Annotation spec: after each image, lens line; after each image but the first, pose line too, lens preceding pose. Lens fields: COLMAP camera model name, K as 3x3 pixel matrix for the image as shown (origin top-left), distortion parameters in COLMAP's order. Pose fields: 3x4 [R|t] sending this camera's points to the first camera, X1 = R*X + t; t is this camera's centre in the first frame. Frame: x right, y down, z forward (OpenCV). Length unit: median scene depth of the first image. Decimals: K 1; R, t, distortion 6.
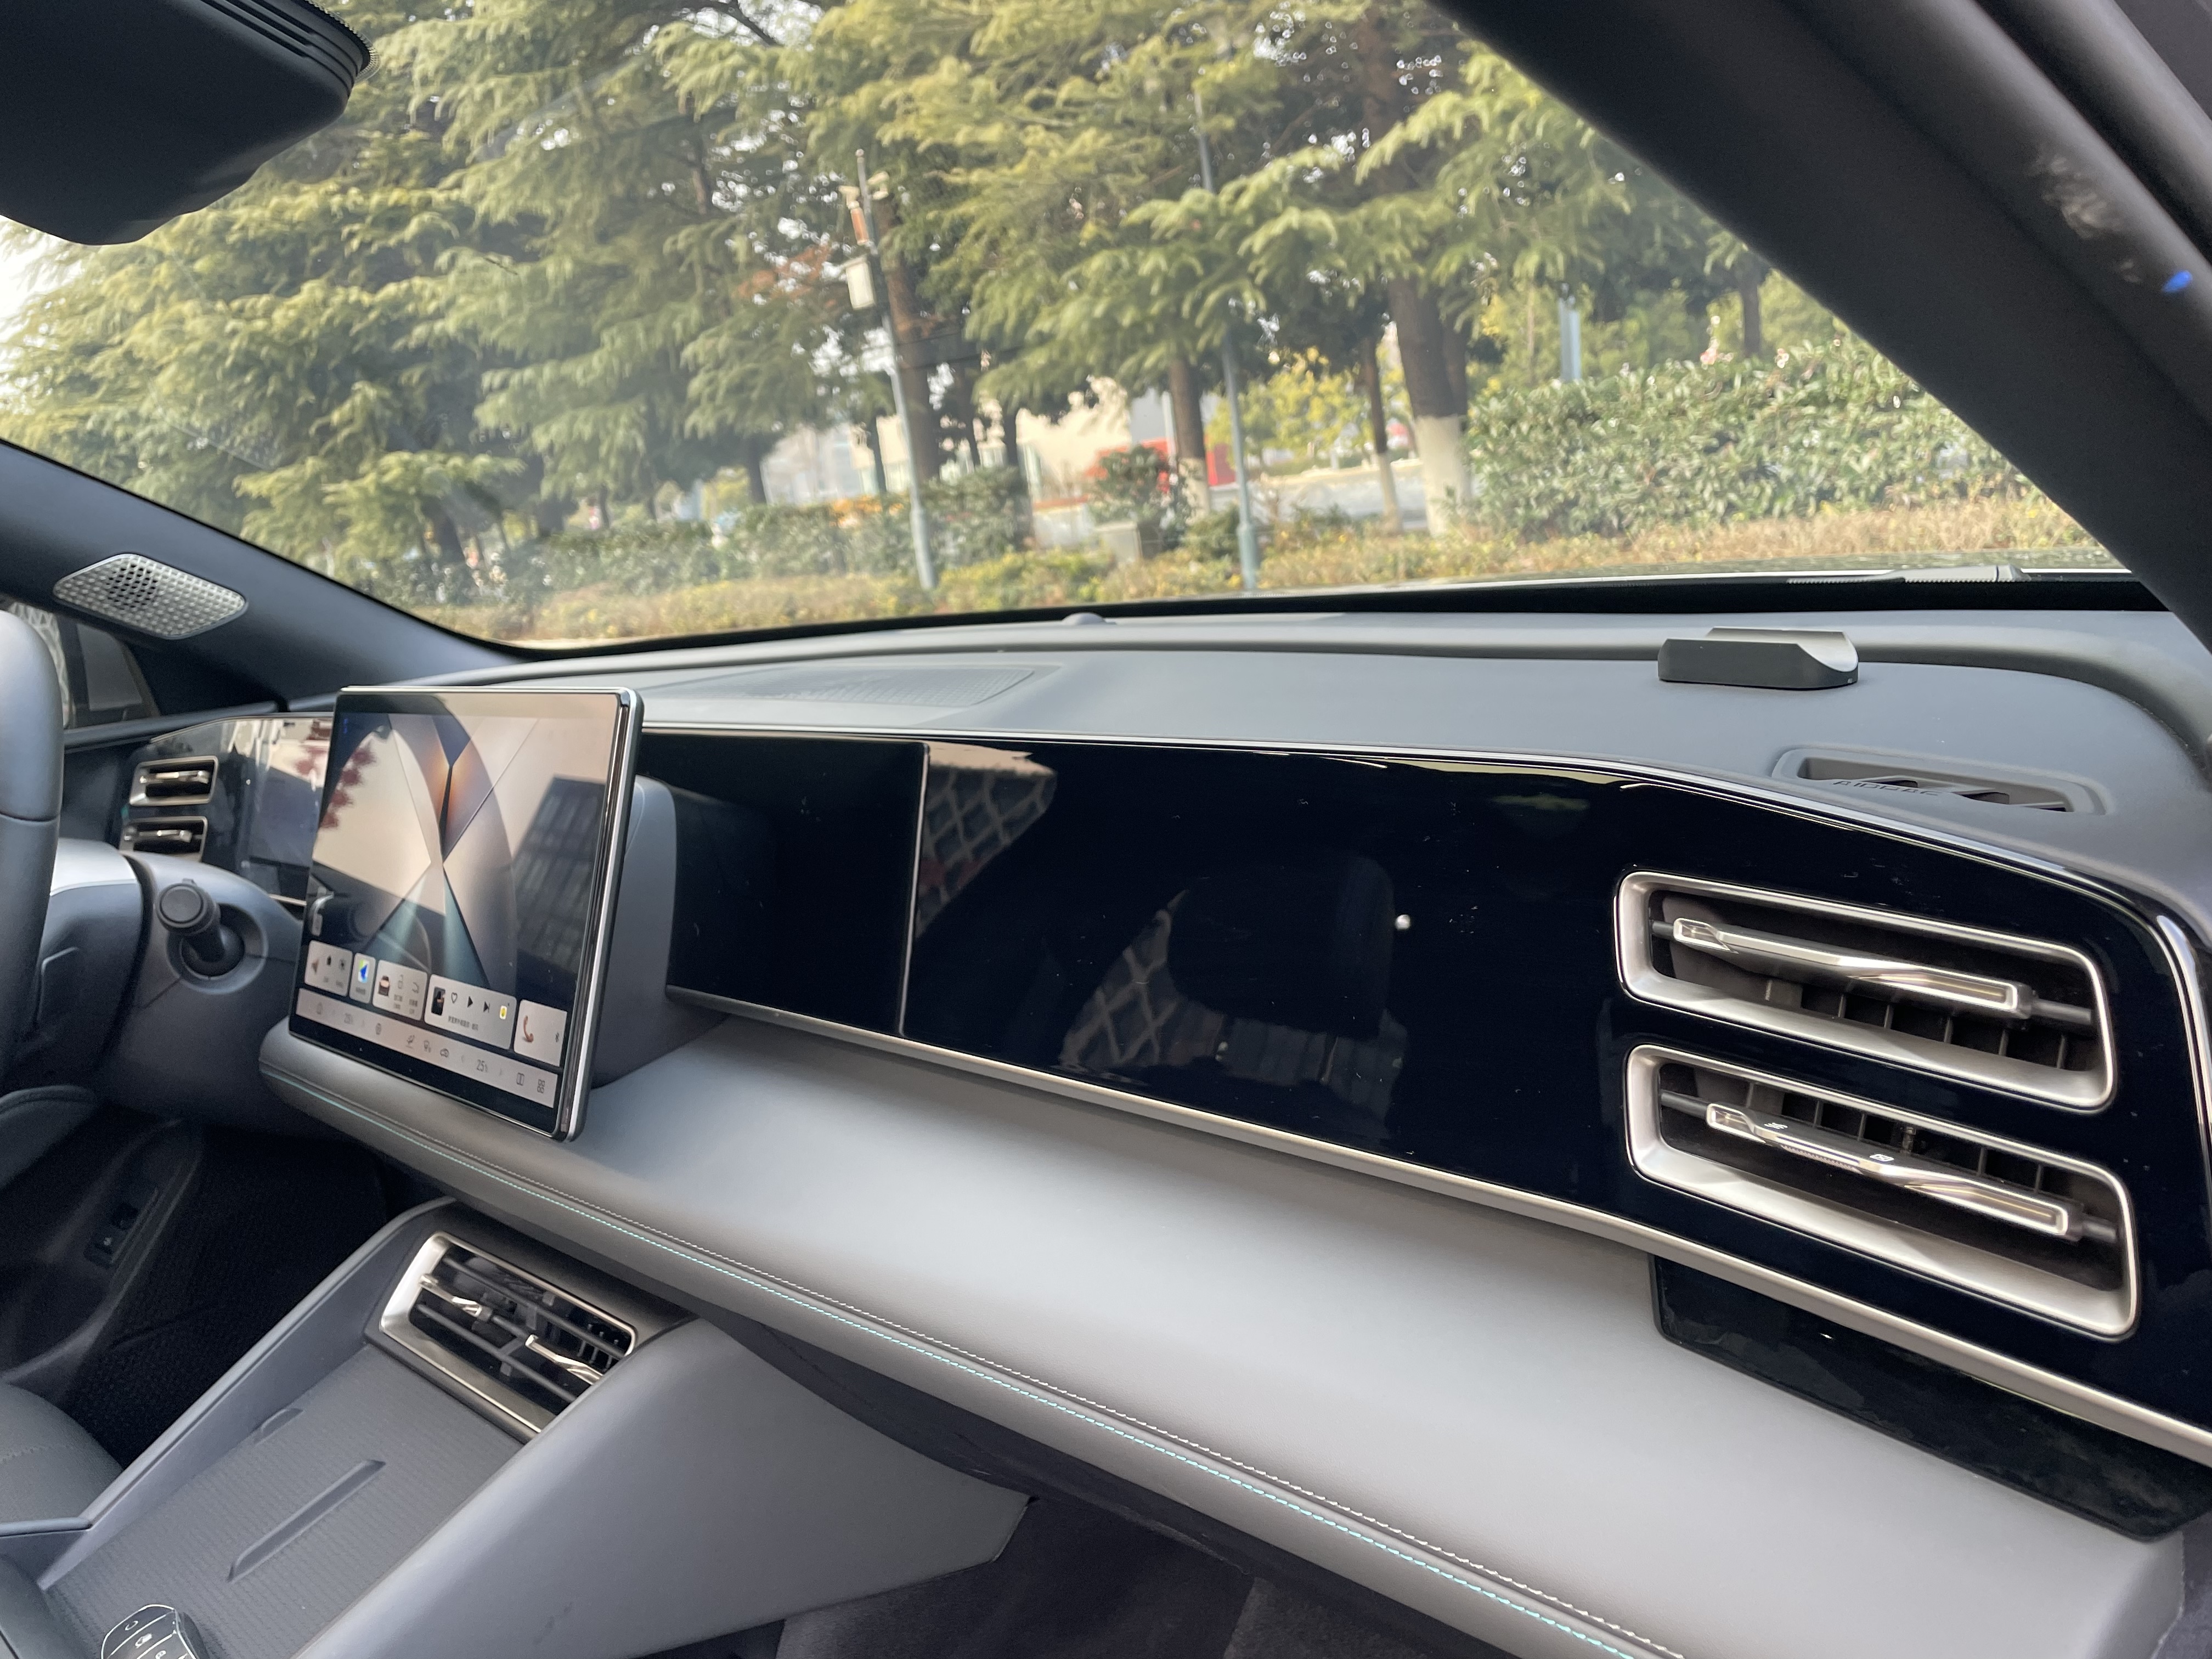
lens RADIAL K [[1683.3, 0, 1072.6], [0, 1683.3, 855.2], [0, 0, 1]] dist [0.094616, -0.143730]
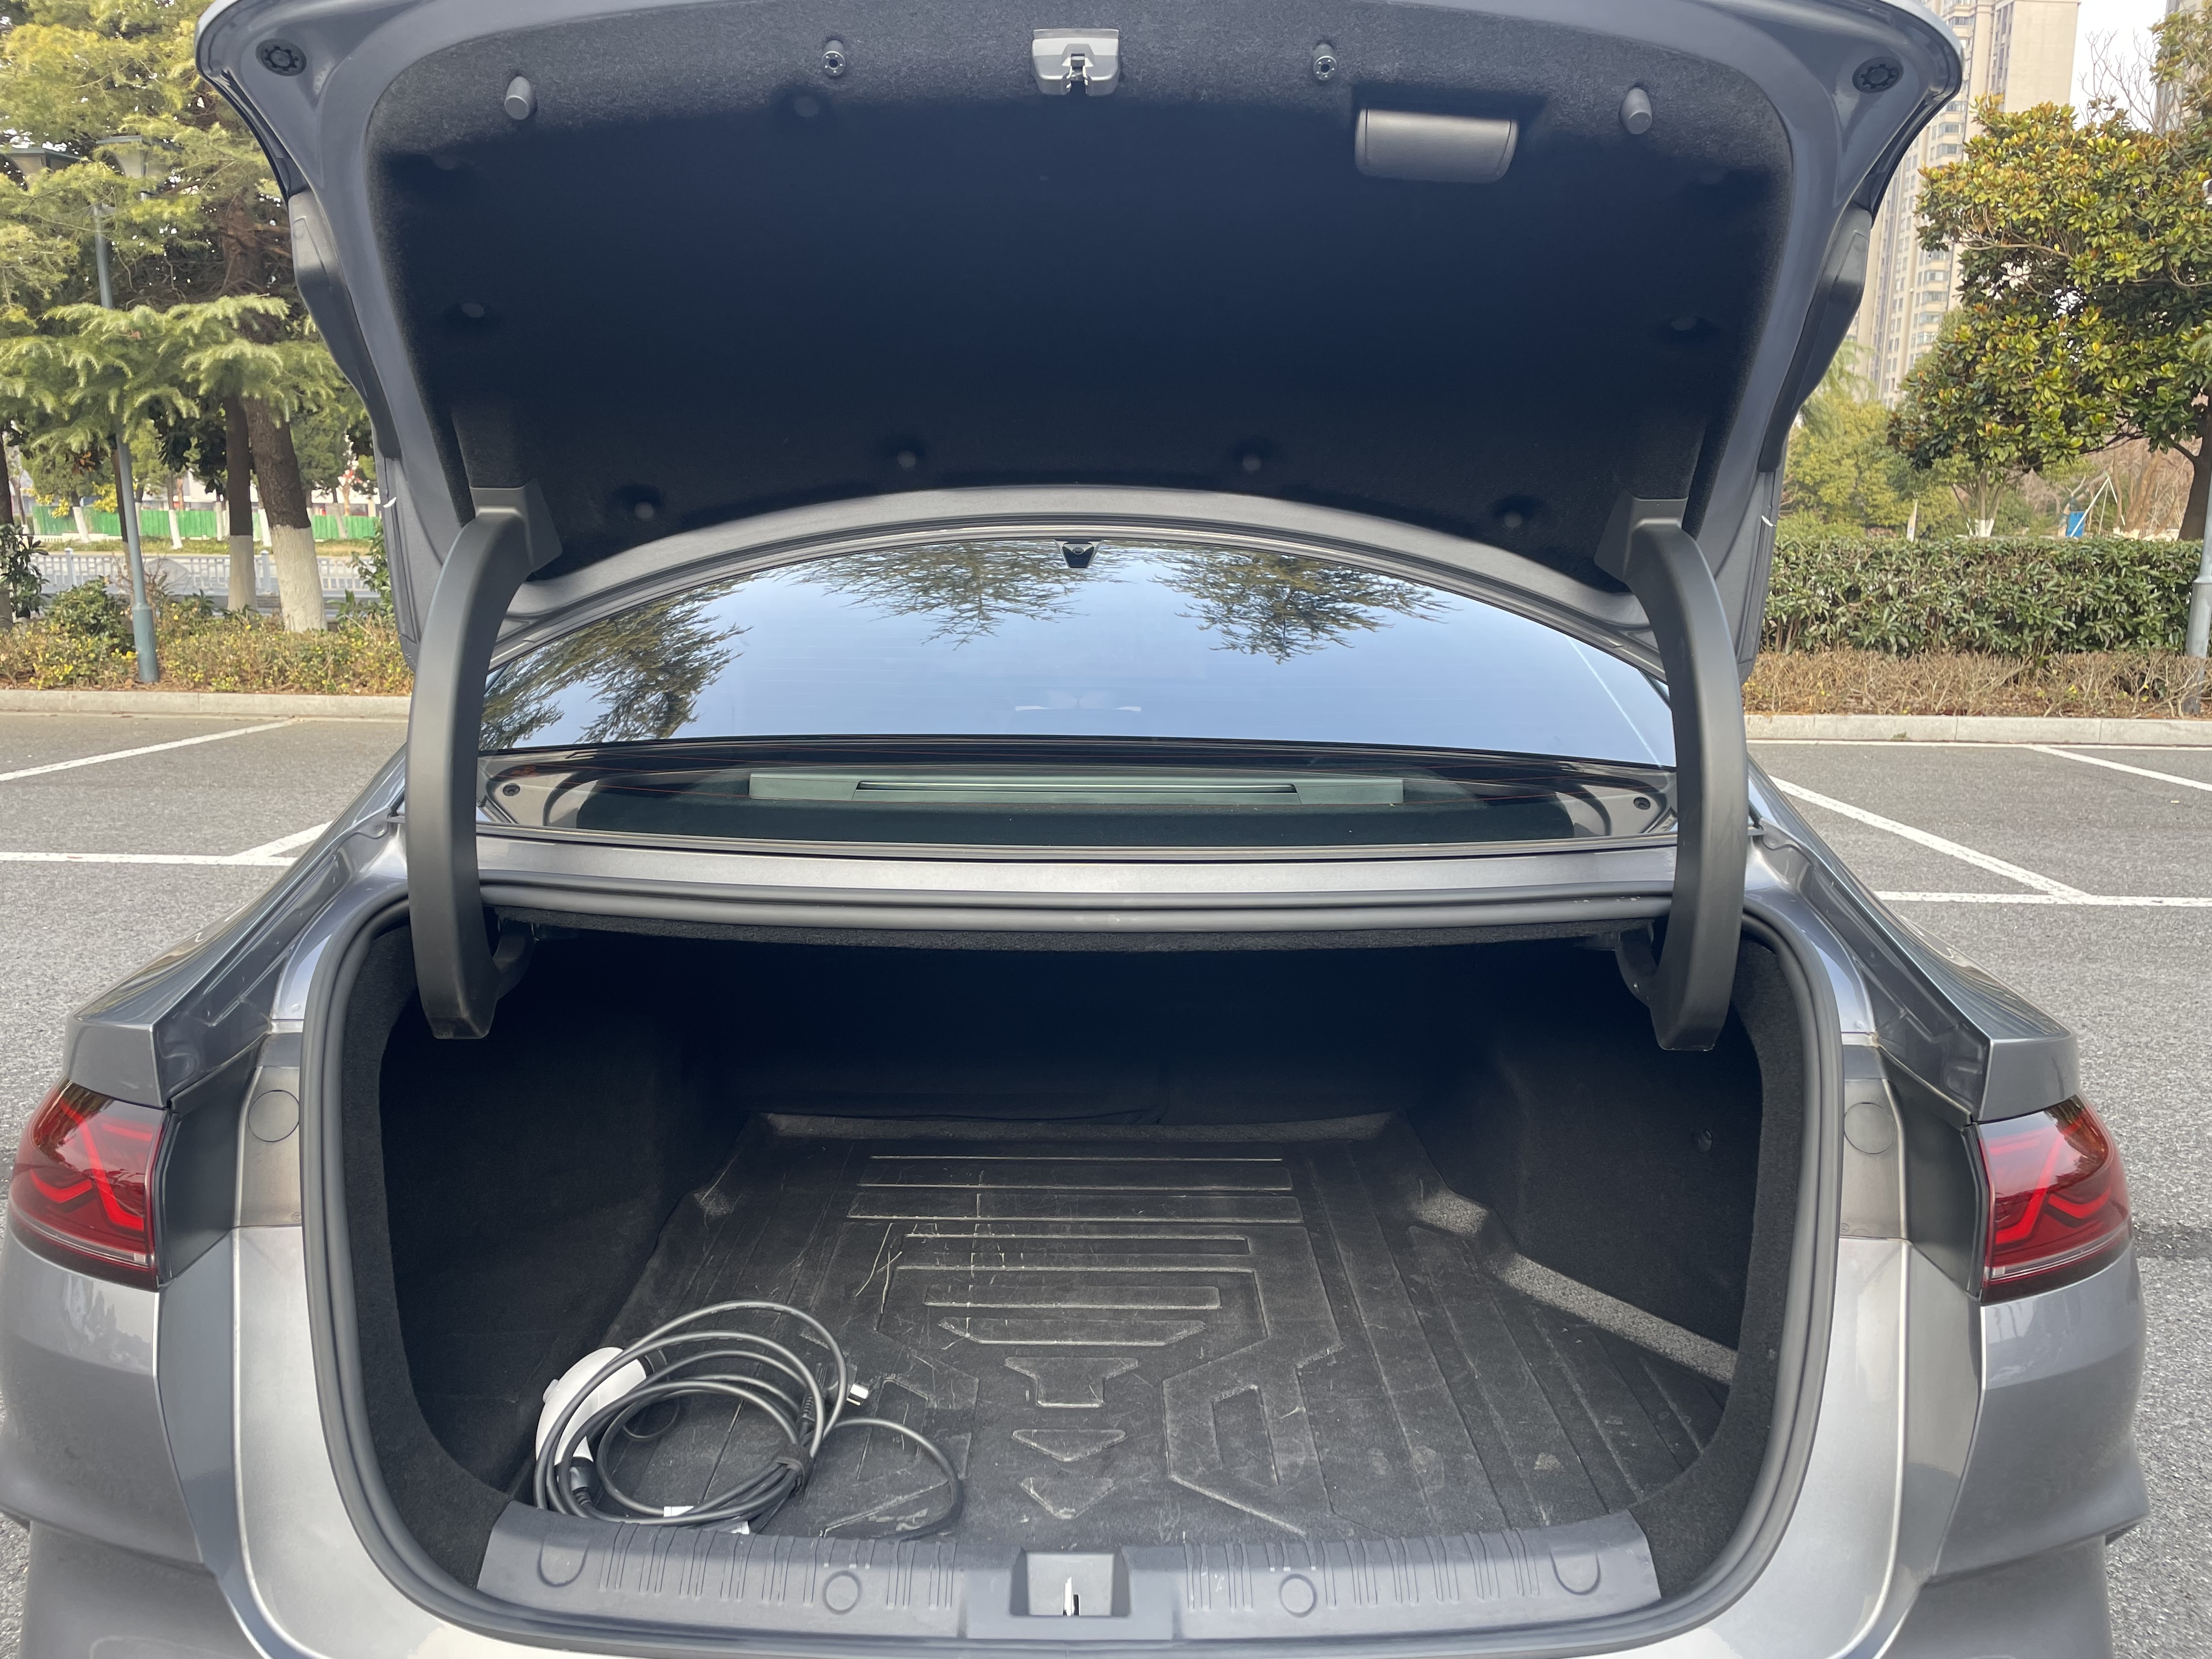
lens RADIAL K [[1654.4, 0, 1089.4], [0, 1654.4, 845.8], [0, 0, 1]] dist [0.098557, -0.123054]
pose [[0.689506, -0.006947, 0.724247, -0.335893], [0.057899, 0.997282, -0.045556, 0.051779], [-0.721962, 0.073344, 0.688034, -0.197108]]
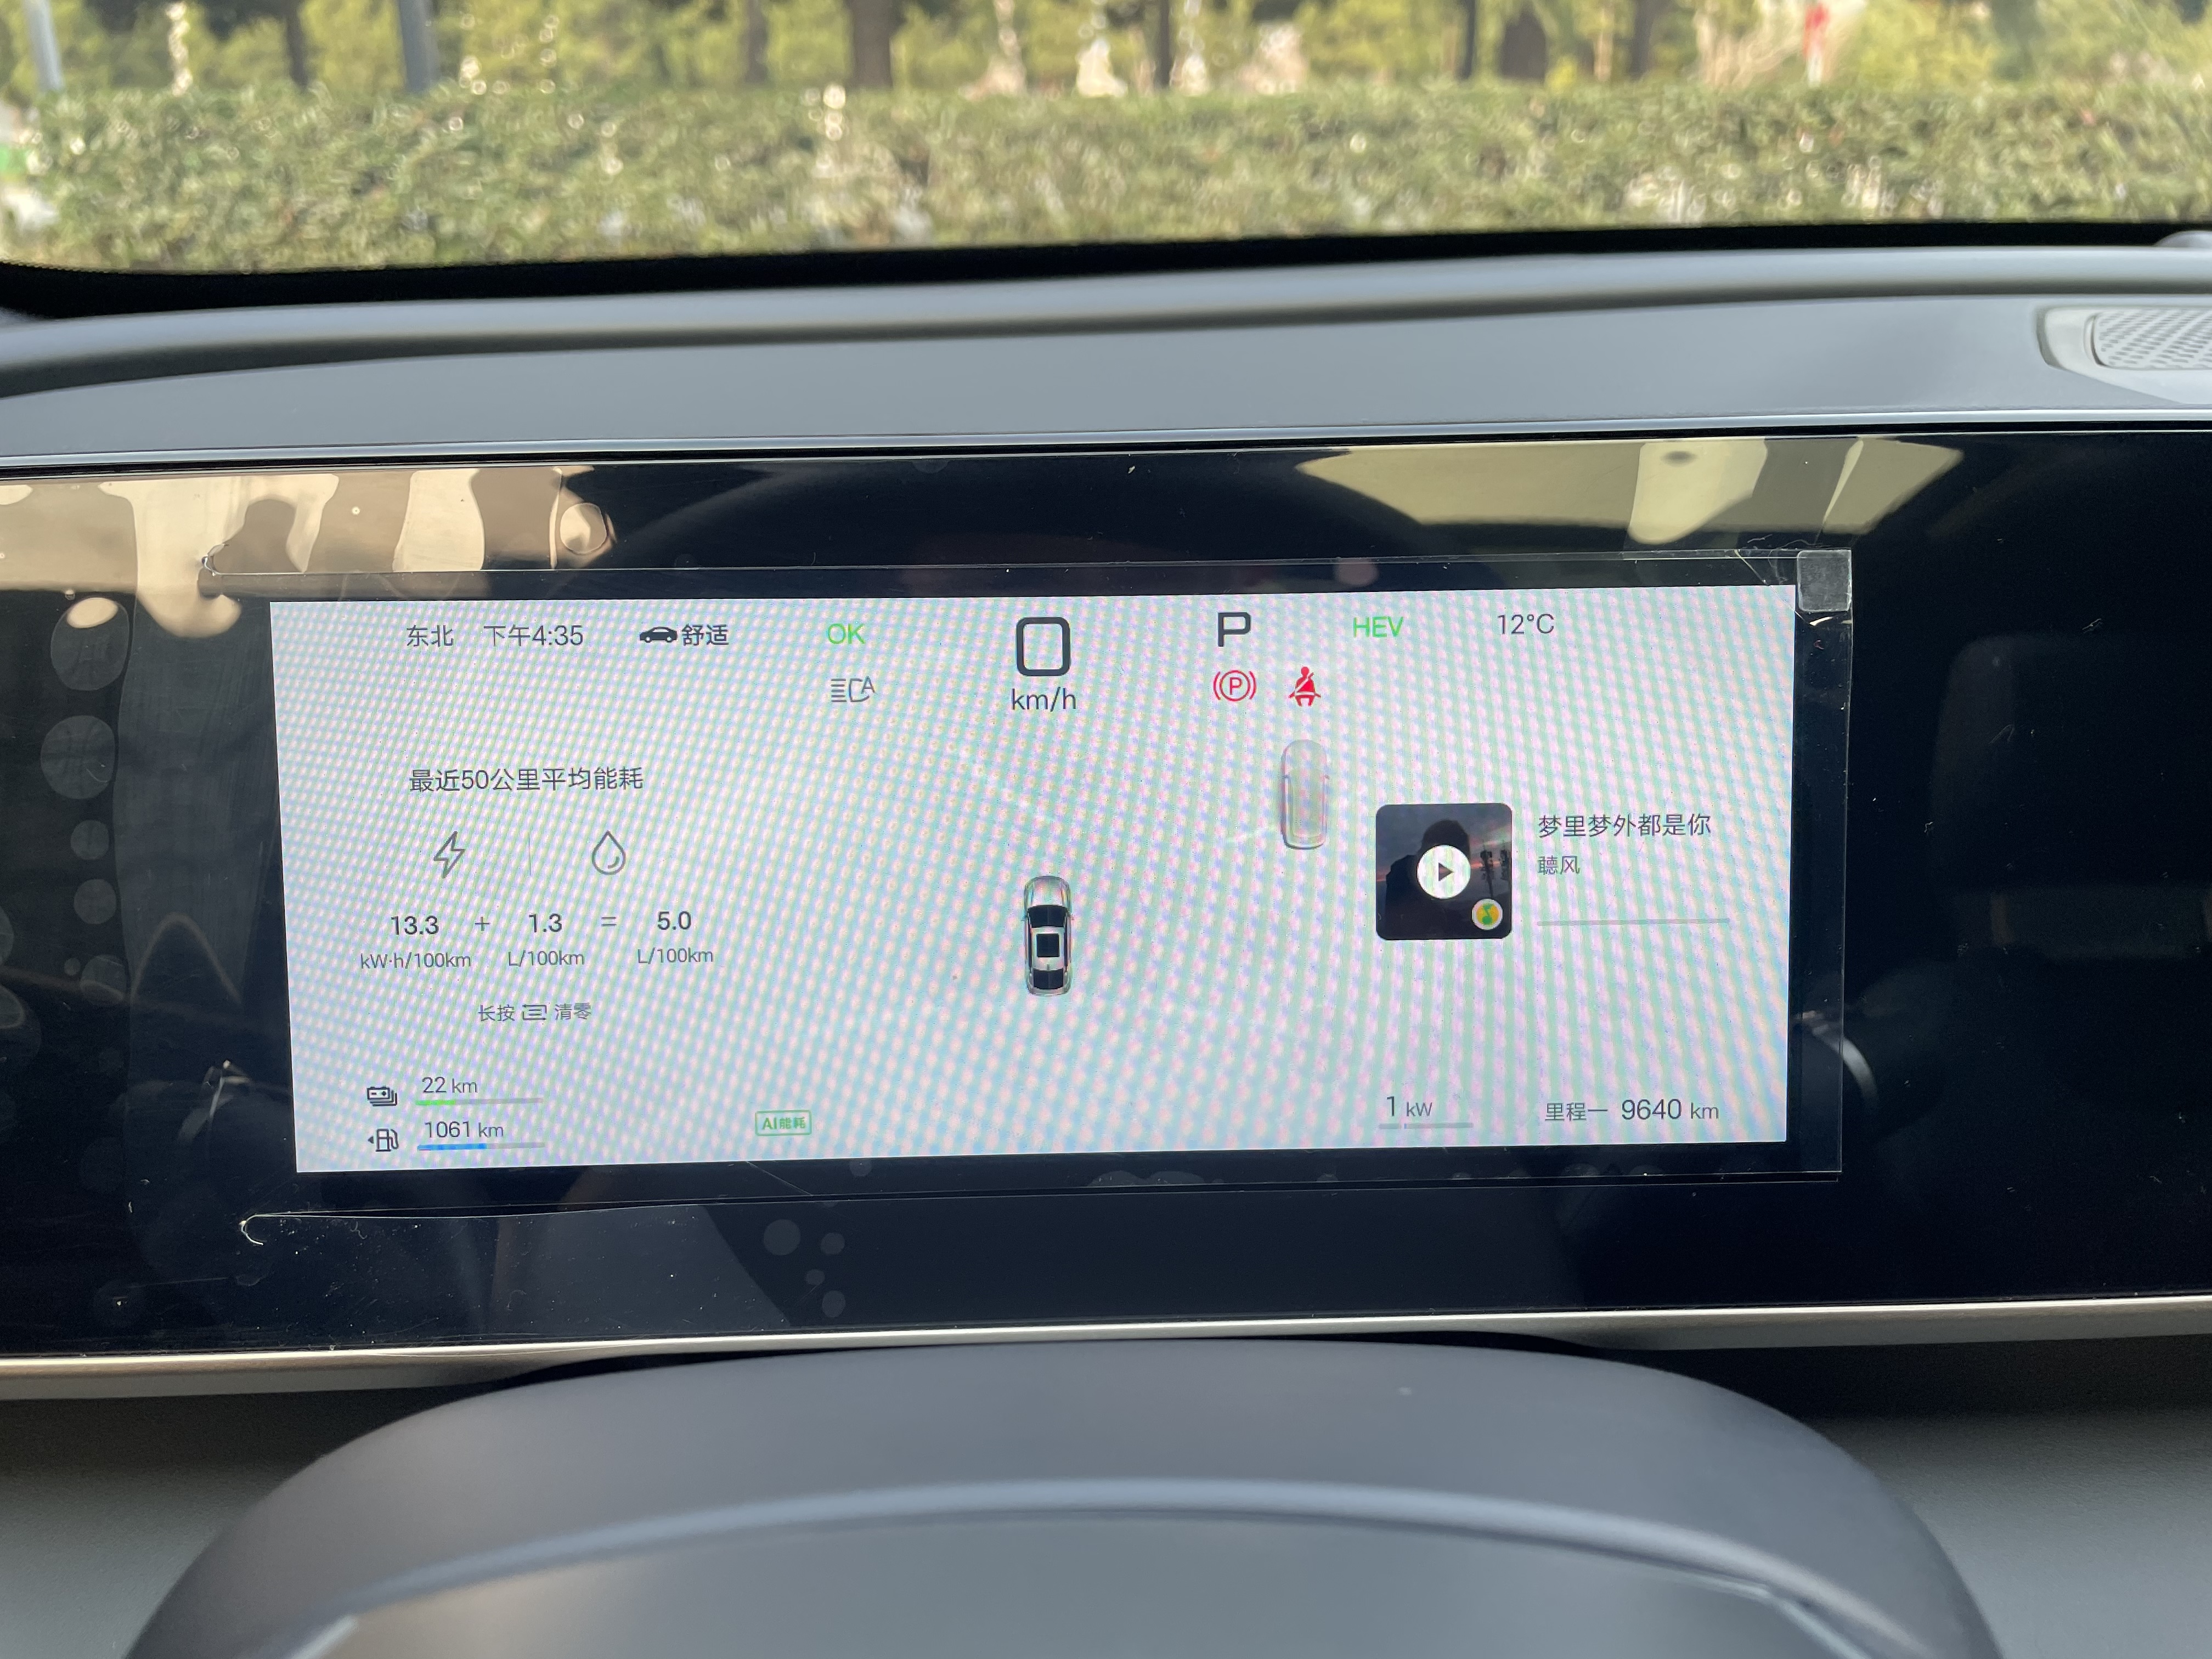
lens RADIAL K [[1683.3, 0, 1072.6], [0, 1683.3, 855.2], [0, 0, 1]] dist [0.094616, -0.143730]
pose [[0.675935, -0.166689, 0.717862, -0.074468], [0.077345, 0.984751, 0.155833, -0.008067], [-0.732891, -0.049810, 0.678520, 0.113331]]
